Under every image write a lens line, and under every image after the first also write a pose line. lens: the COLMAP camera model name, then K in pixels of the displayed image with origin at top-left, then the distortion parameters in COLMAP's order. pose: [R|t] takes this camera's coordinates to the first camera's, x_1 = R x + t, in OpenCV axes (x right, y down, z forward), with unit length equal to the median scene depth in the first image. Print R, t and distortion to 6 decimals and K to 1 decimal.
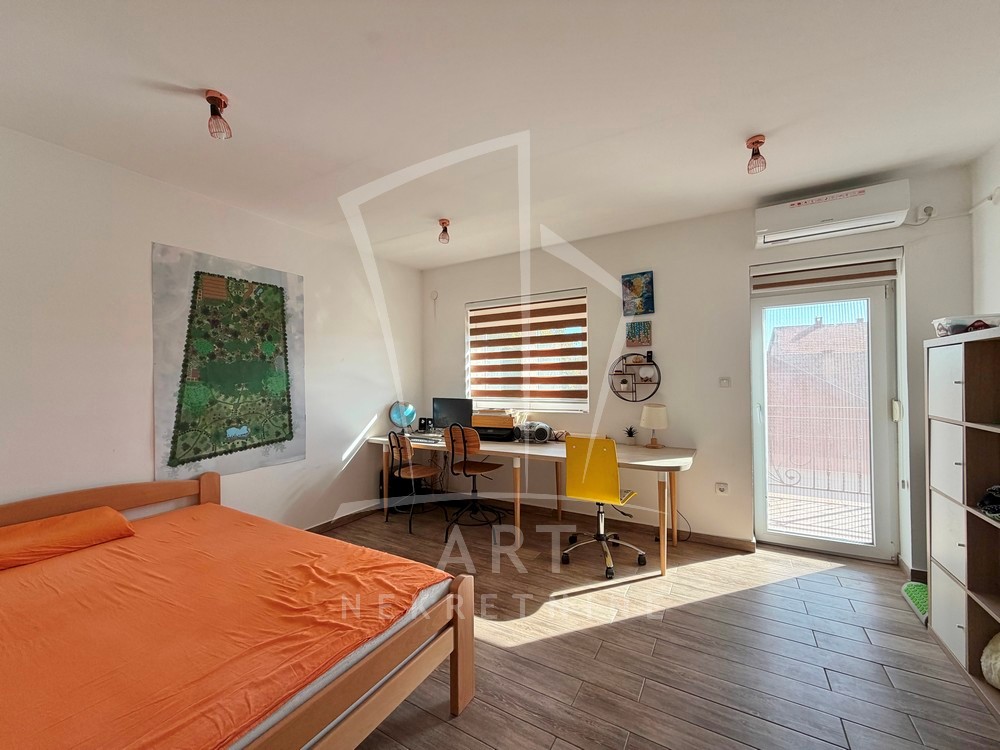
lens RADIAL K [[397.6, 0, 495.6], [0, 397.6, 376.3], [0, 0, 1]] dist [-0.001628, -0.000266]
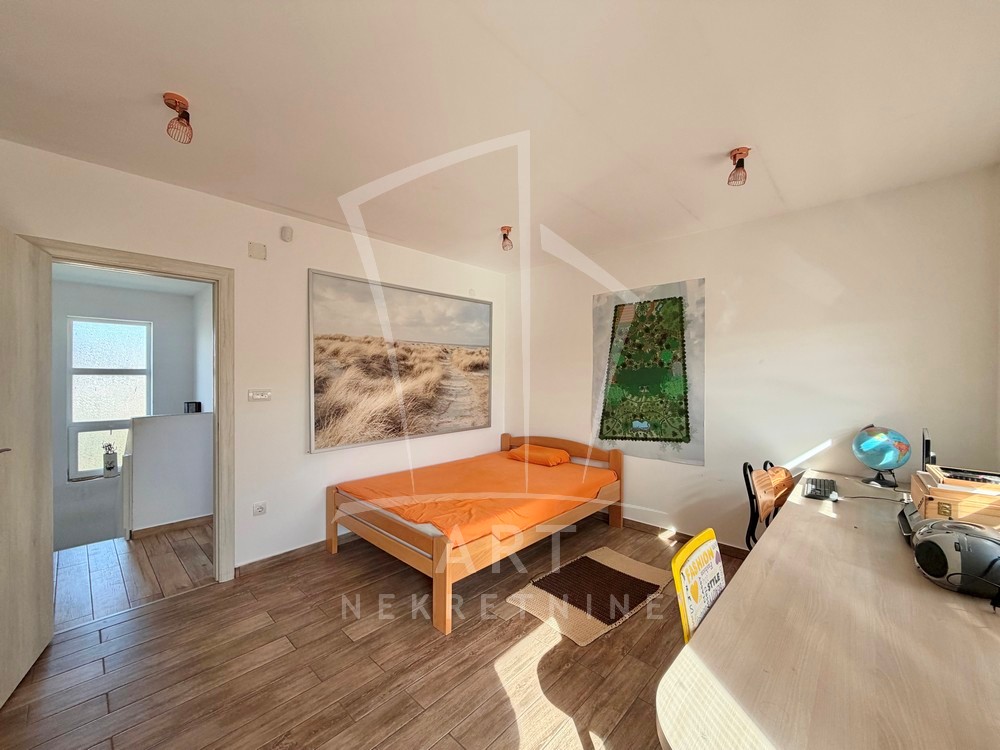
lens RADIAL K [[397.6, 0, 495.6], [0, 397.6, 376.3], [0, 0, 1]] dist [-0.001628, -0.000266]
pose [[-0.223109, 0.015662, -0.974668, 0.629103], [0.005539, 0.999875, 0.014799, -0.031948], [0.974778, -0.002097, -0.223168, 0.784113]]
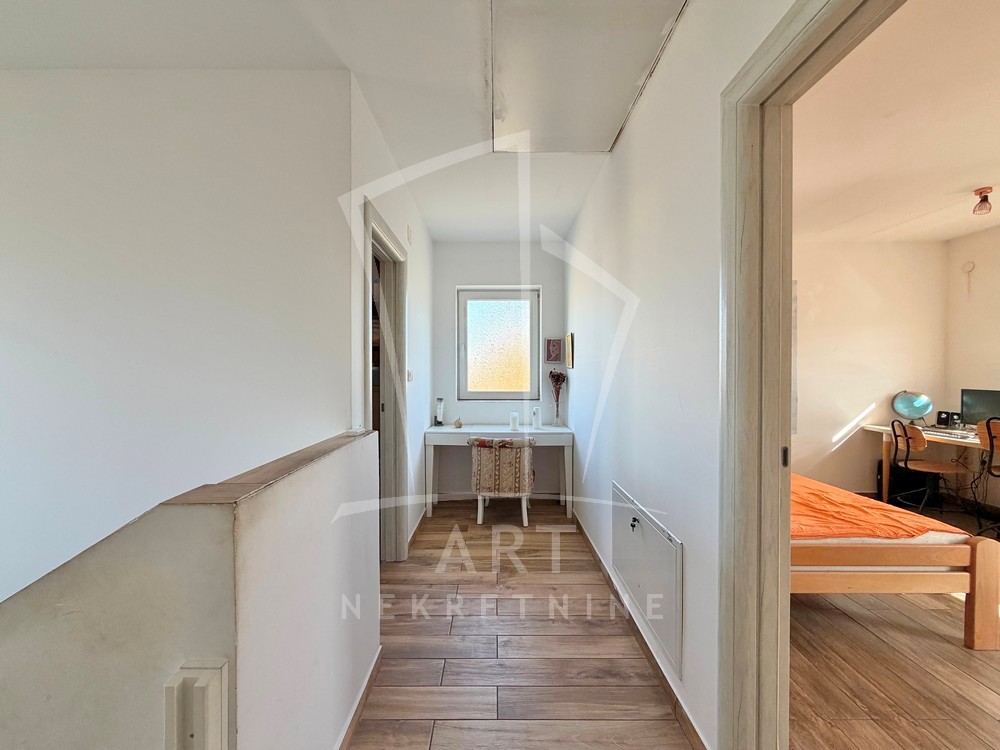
lens RADIAL K [[397.6, 0, 495.6], [0, 397.6, 376.3], [0, 0, 1]] dist [-0.001628, -0.000266]
pose [[0.509342, 0.020678, -0.860316, 0.090676], [-0.000166, 0.999714, 0.023930, 0.007780], [0.860564, -0.012046, 0.509200, -0.415981]]
